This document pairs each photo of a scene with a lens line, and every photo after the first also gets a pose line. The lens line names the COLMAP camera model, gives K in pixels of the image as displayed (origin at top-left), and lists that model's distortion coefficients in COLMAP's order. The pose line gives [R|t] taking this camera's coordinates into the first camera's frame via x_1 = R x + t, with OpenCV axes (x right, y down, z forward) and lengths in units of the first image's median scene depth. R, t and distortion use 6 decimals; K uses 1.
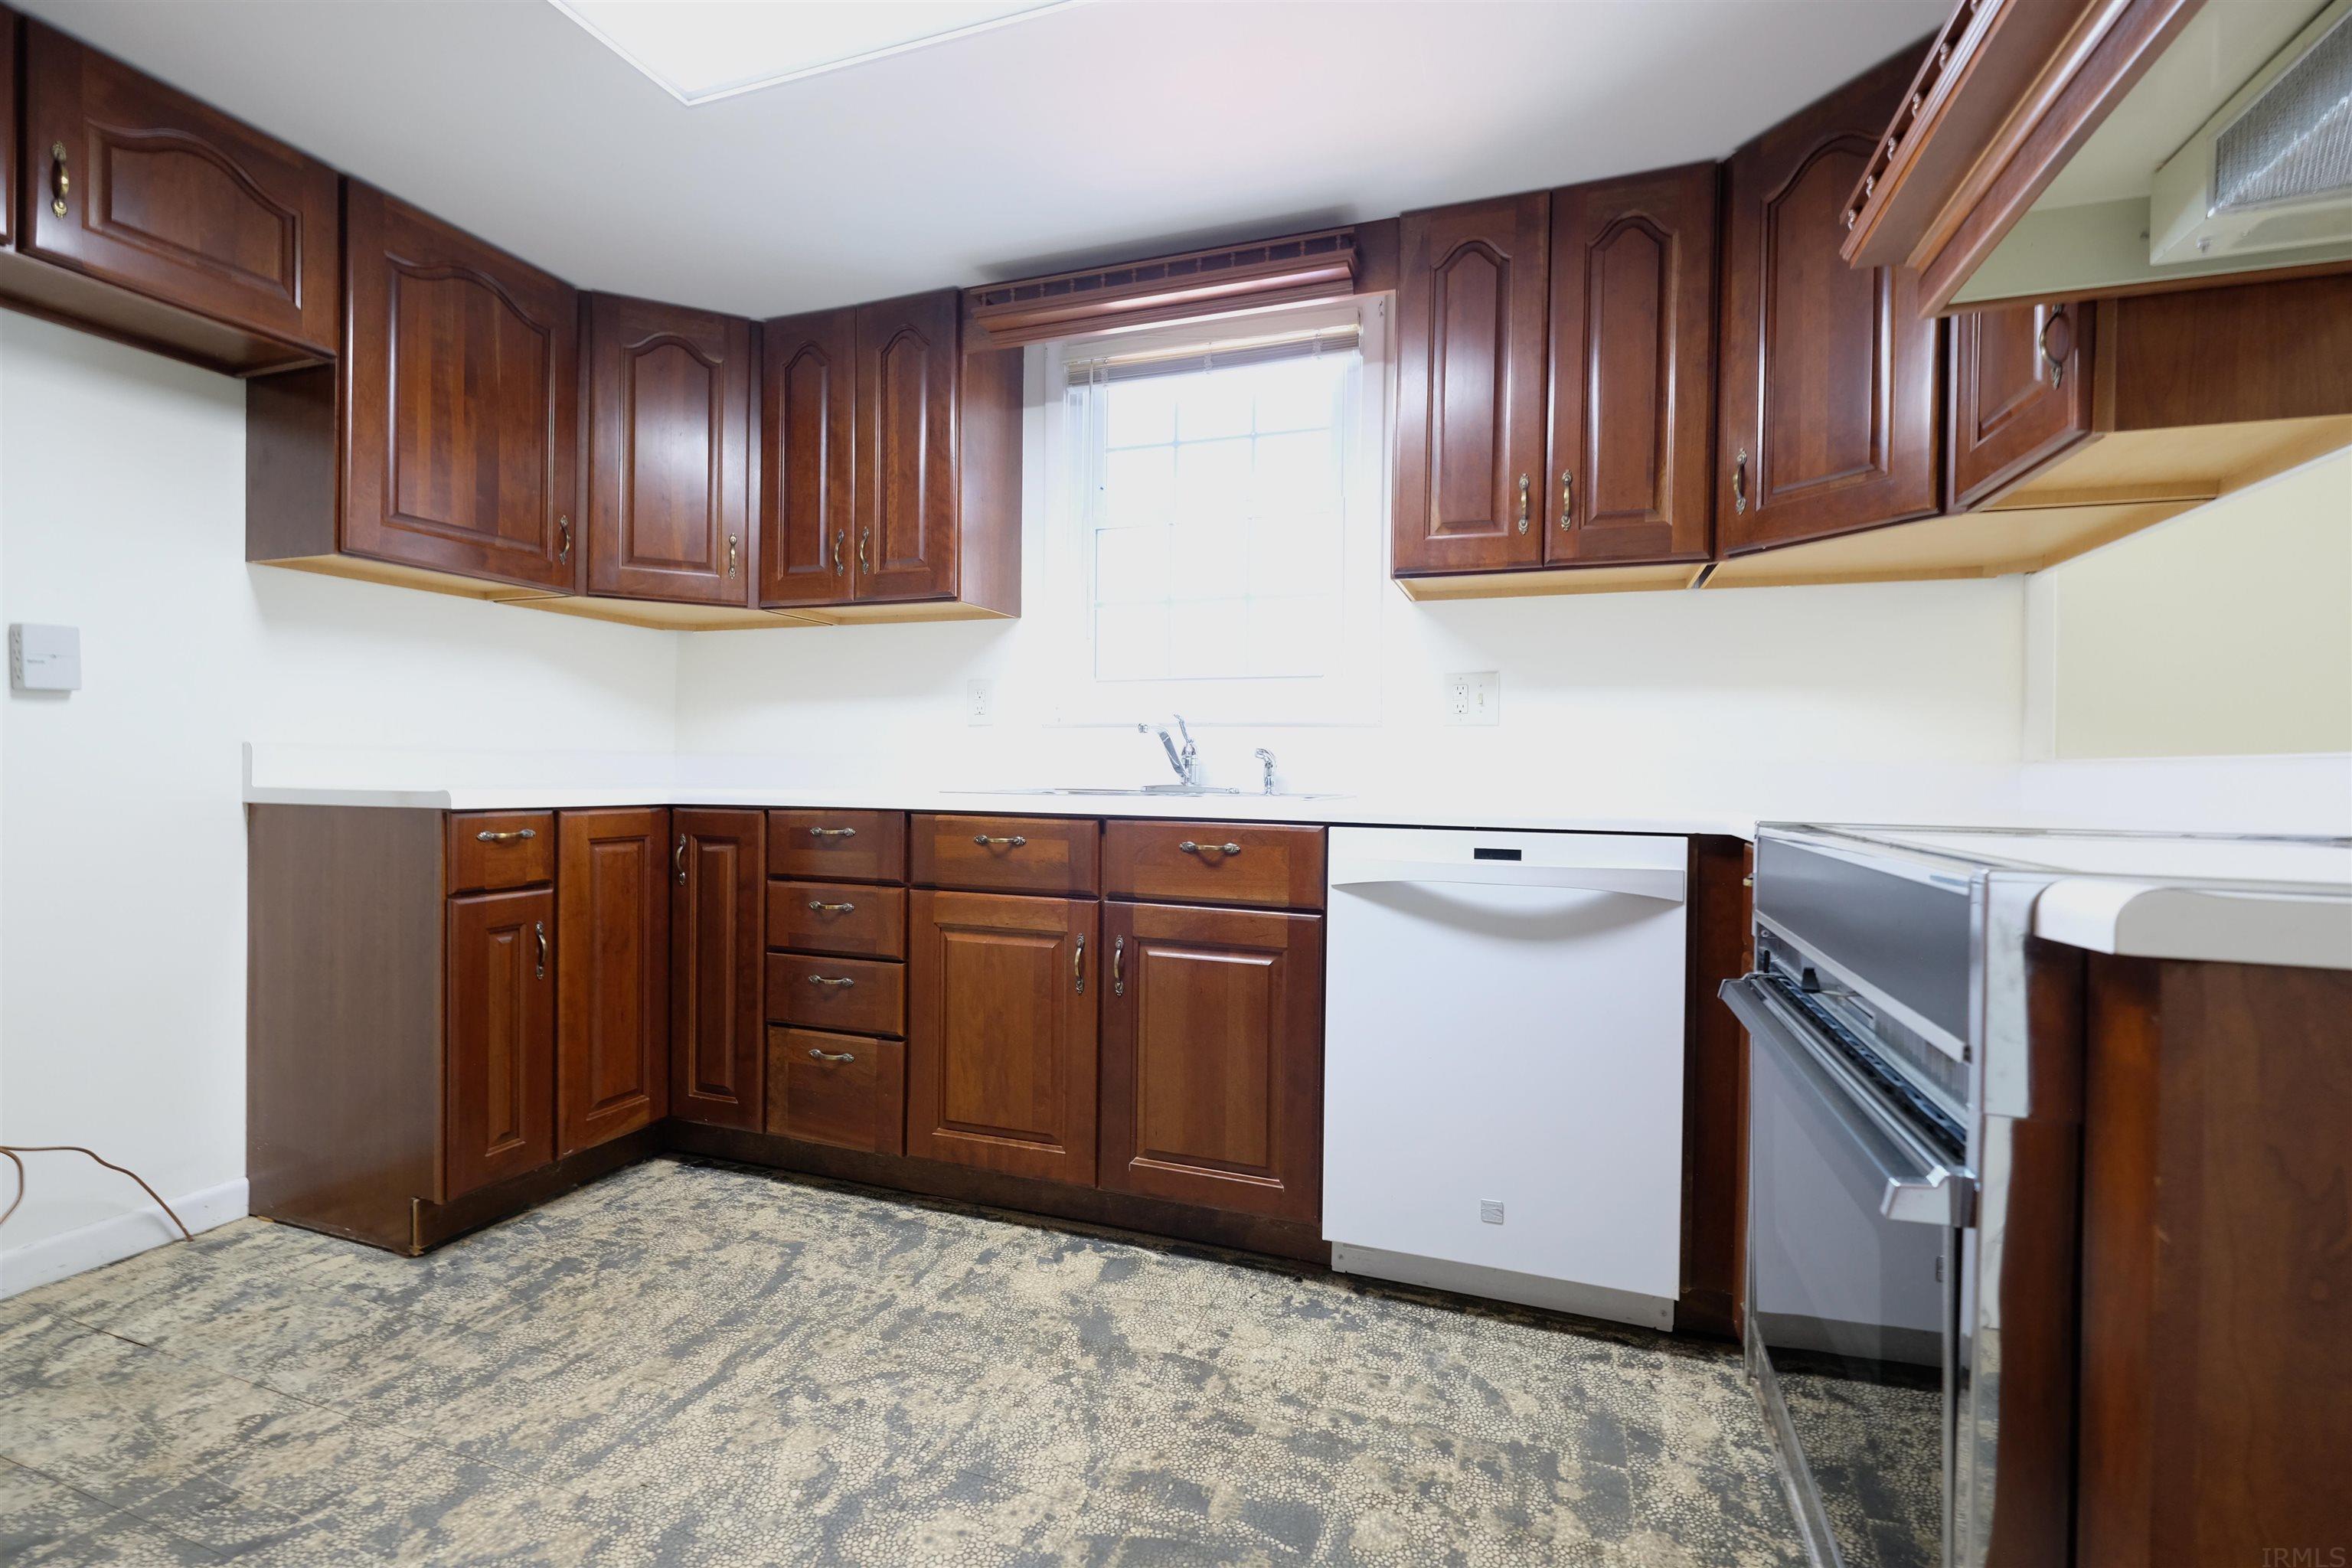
lens RADIAL K [[1020.2, 0, 1176.0], [0, 1020.2, 784.0], [0, 0, 1]] dist [-0.003743, 0.000816]
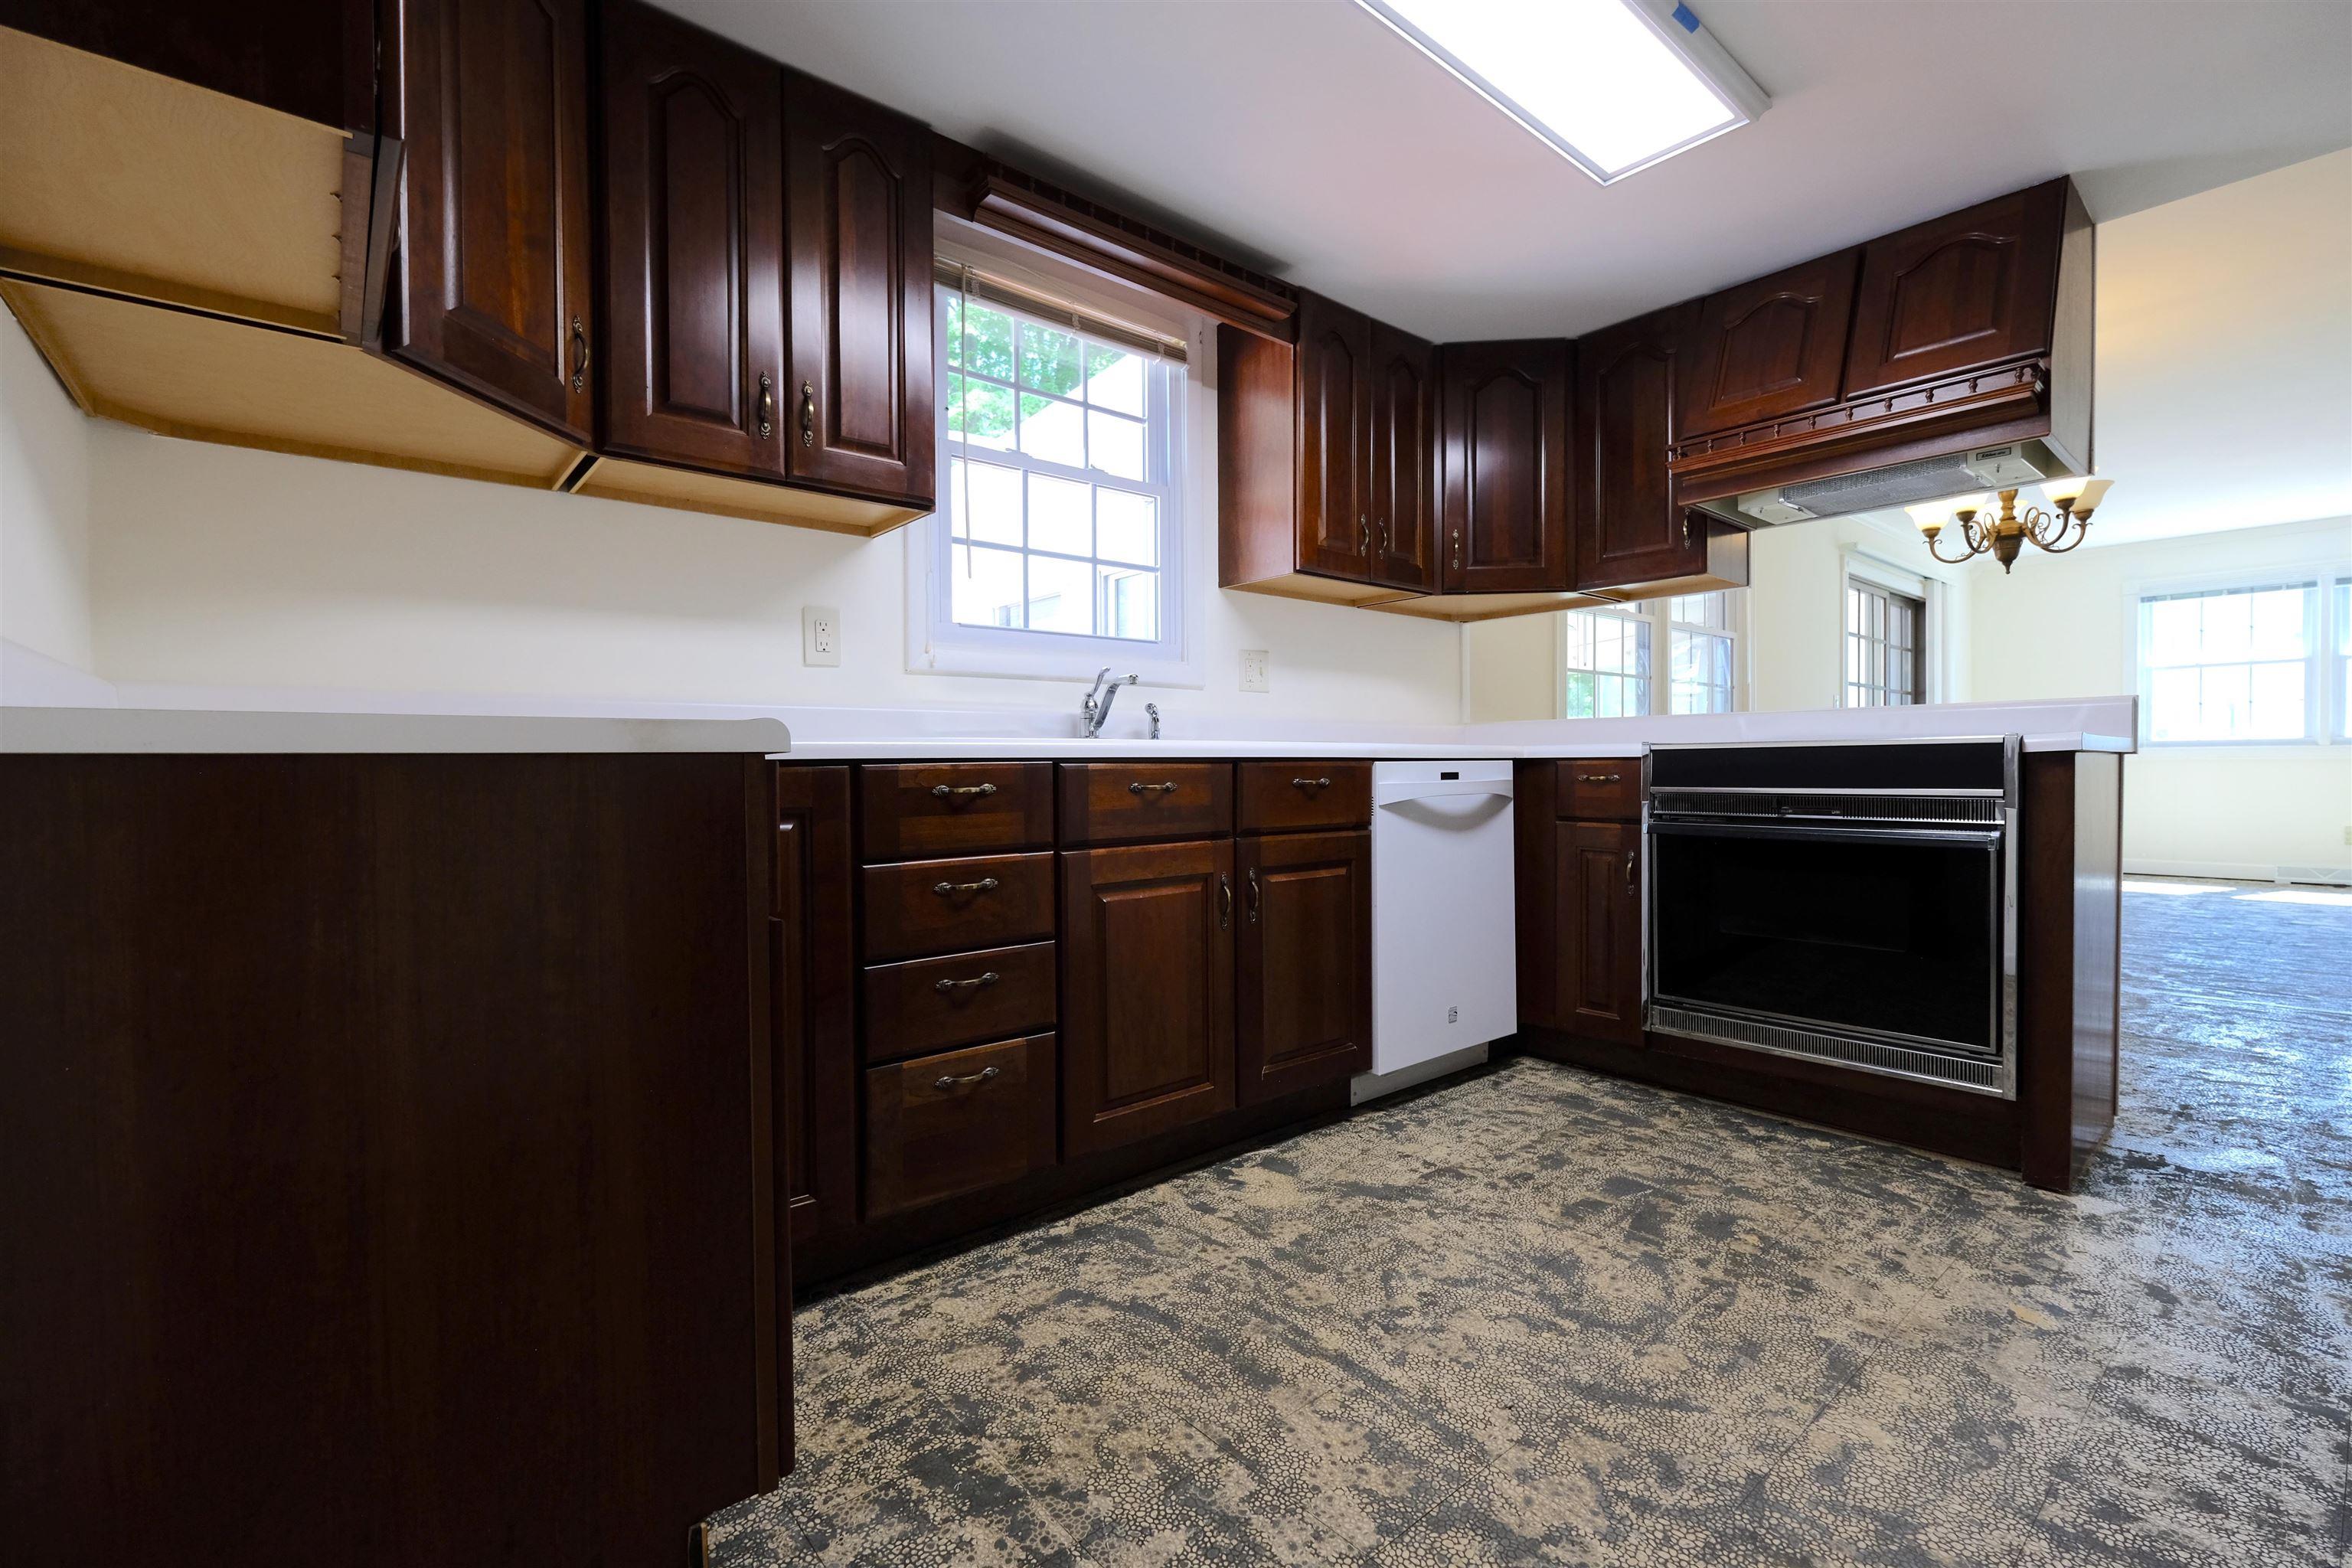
lens RADIAL K [[1020.2, 0, 1176.0], [0, 1020.2, 784.0], [0, 0, 1]] dist [-0.003743, 0.000816]
pose [[0.501466, -0.032621, 0.864562, -1.119729], [0.025721, 0.999409, 0.022790, 0.034644], [-0.864795, 0.010809, 0.502008, 0.567860]]
